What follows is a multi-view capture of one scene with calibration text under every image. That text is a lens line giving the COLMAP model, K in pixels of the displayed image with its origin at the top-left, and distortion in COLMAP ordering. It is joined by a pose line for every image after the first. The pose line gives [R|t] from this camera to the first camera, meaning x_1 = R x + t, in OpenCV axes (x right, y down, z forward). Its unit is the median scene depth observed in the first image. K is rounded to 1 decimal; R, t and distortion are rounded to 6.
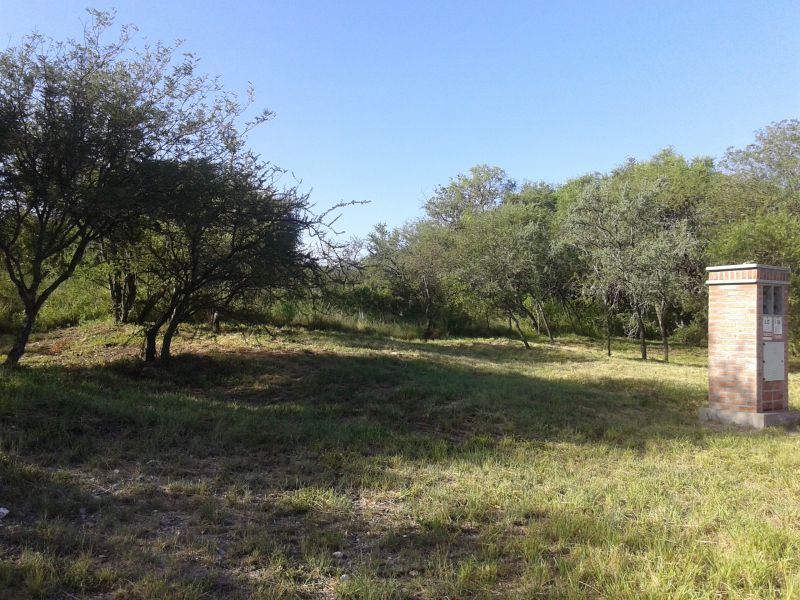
lens RADIAL K [[751.7, 0, 398.3], [0, 751.7, 291.1], [0, 0, 1]] dist [0.073582, 0.000000]
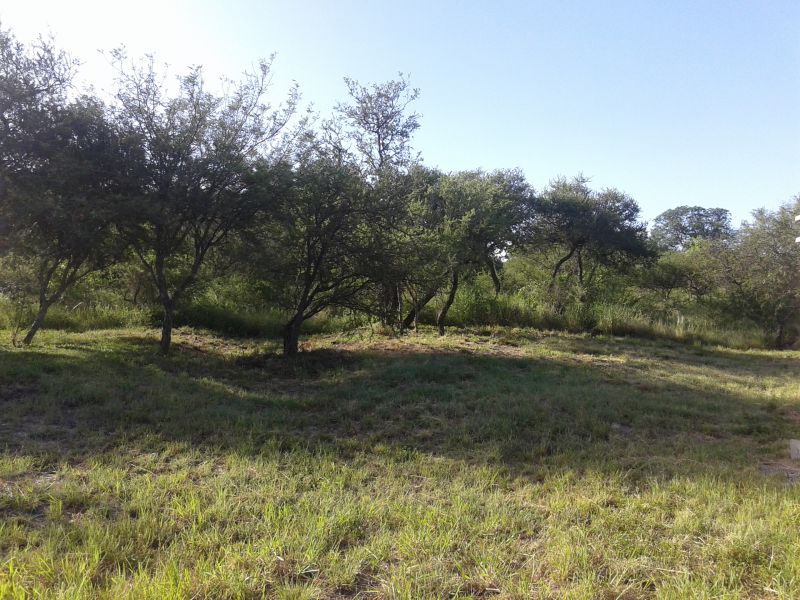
lens RADIAL K [[751.7, 0, 410.6], [0, 751.7, 314.7], [0, 0, 1]] dist [0.073582, 0.000000]
pose [[0.785156, -0.012327, -0.619175, 0.538959], [0.019087, 0.999809, 0.004298, 0.038146], [0.619004, -0.015193, 0.785241, 0.310079]]
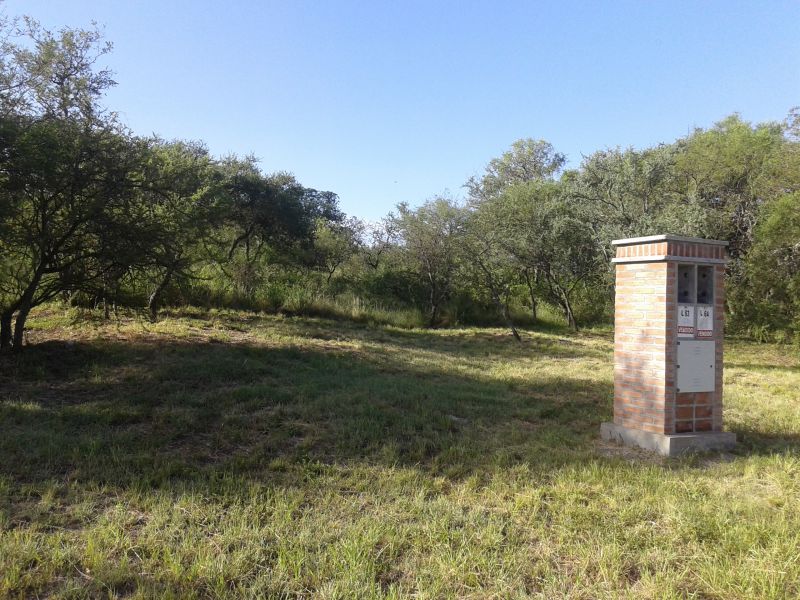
lens RADIAL K [[751.7, 0, 397.8], [0, 751.7, 281.3], [0, 0, 1]] dist [0.073582, 0.000000]
pose [[0.988908, 0.007811, -0.148325, 0.306203], [-0.007141, 0.999962, 0.005043, 0.007227], [0.148359, -0.003928, 0.988926, 0.218884]]
